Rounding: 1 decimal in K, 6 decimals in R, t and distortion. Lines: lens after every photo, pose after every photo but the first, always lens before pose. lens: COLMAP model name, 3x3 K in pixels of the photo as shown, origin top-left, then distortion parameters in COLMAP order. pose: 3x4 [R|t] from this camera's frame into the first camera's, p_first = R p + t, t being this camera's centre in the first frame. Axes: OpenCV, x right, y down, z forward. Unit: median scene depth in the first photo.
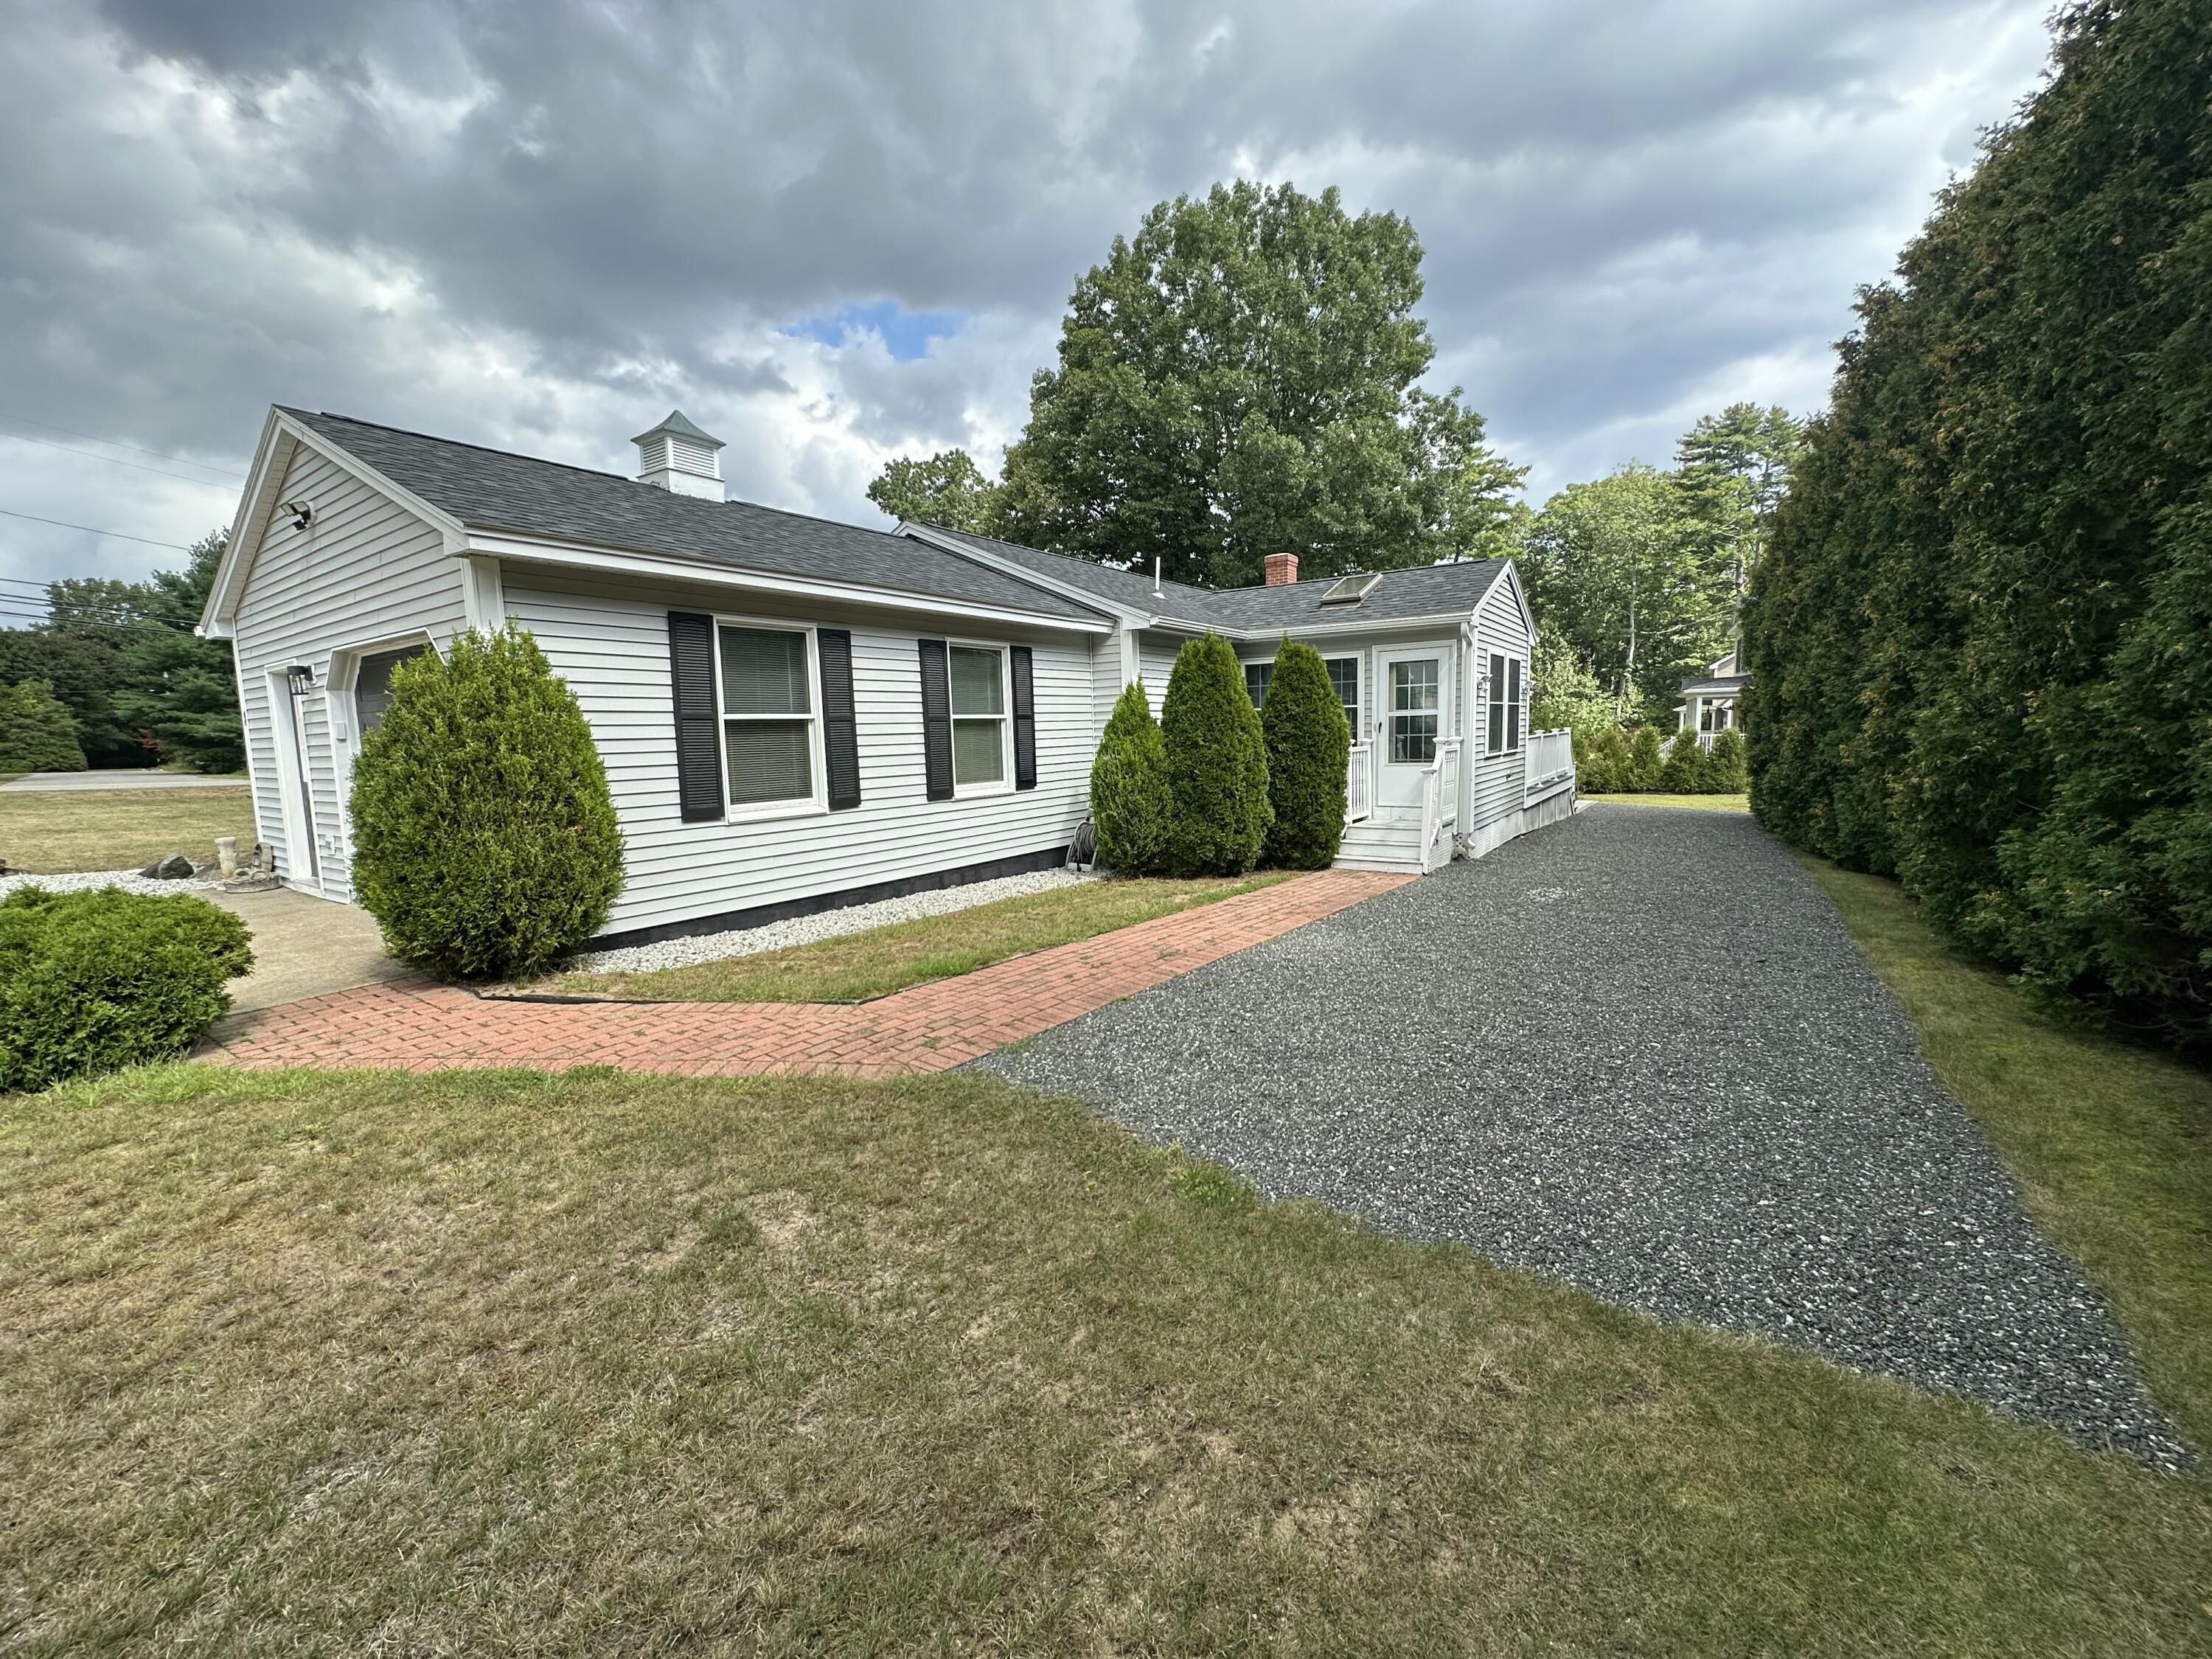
lens RADIAL K [[882.2, 0, 1106.1], [0, 882.2, 828.3], [0, 0, 1]] dist [-0.001939, 0.000329]
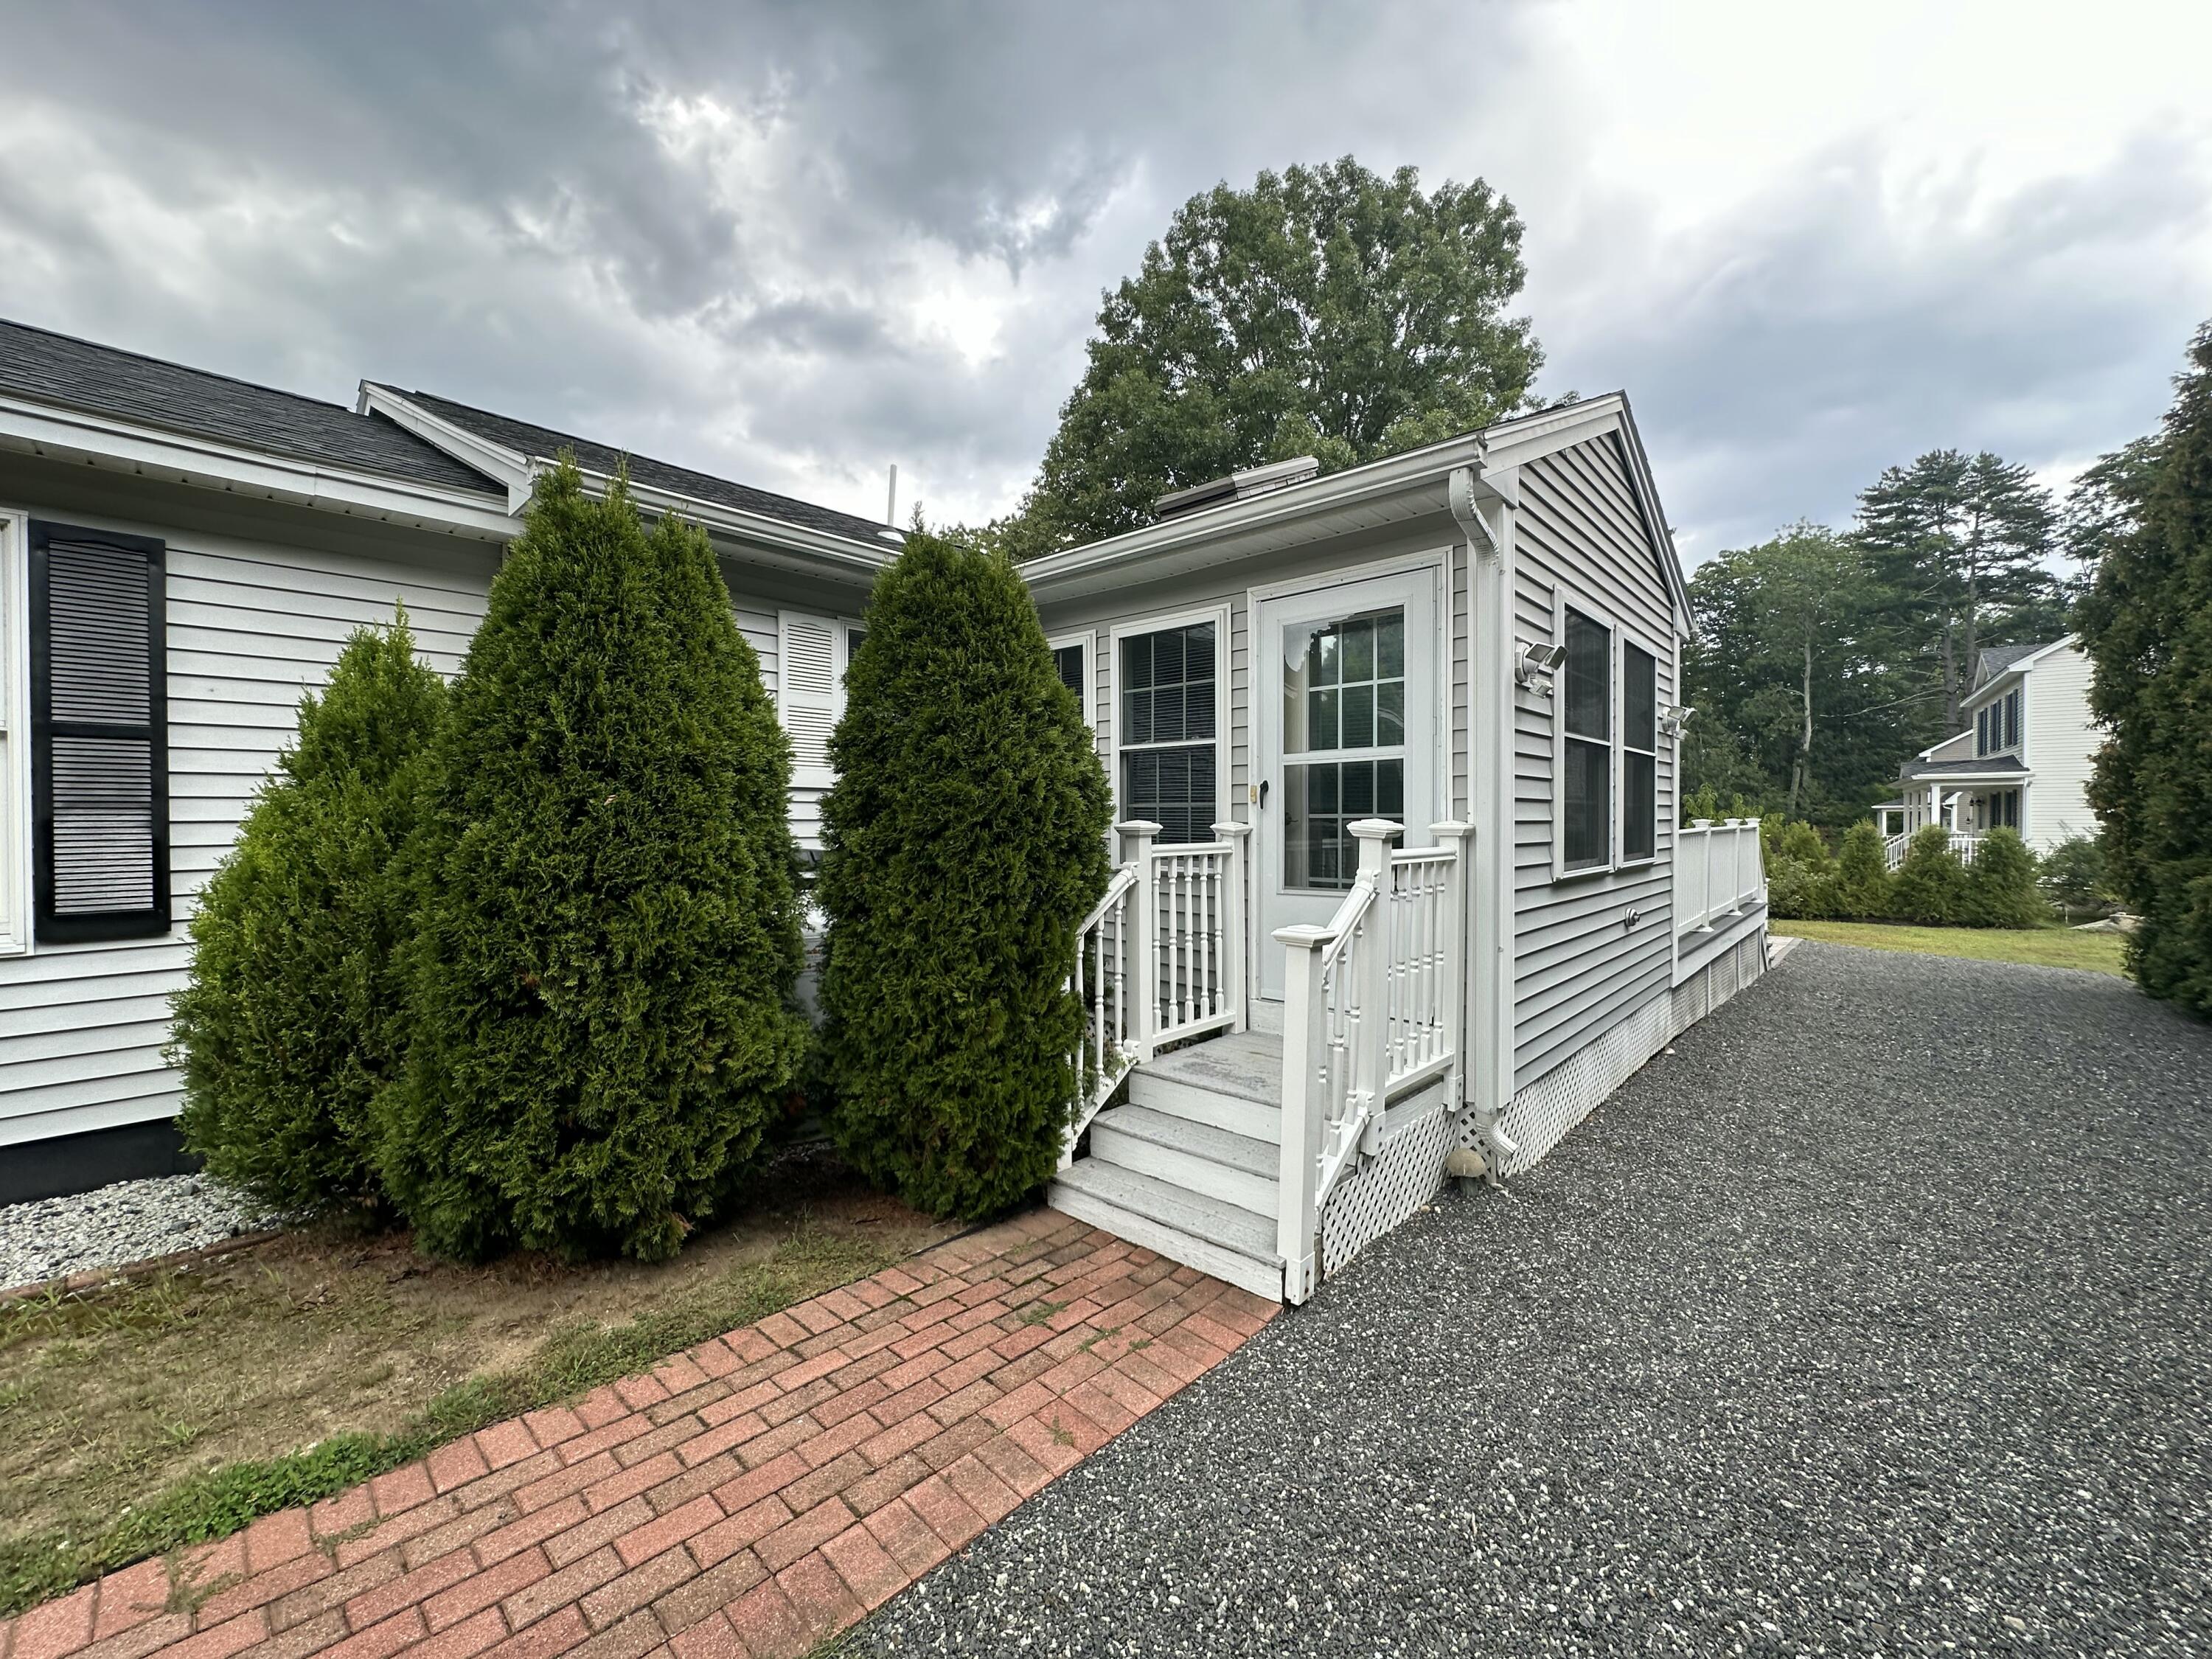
lens RADIAL K [[882.2, 0, 1106.1], [0, 882.2, 828.3], [0, 0, 1]] dist [-0.001939, 0.000329]
pose [[0.991035, 0.025255, -0.131191, 0.119861], [-0.037901, 0.994773, -0.094812, -0.024751], [0.128110, 0.098934, 0.986813, 0.250464]]
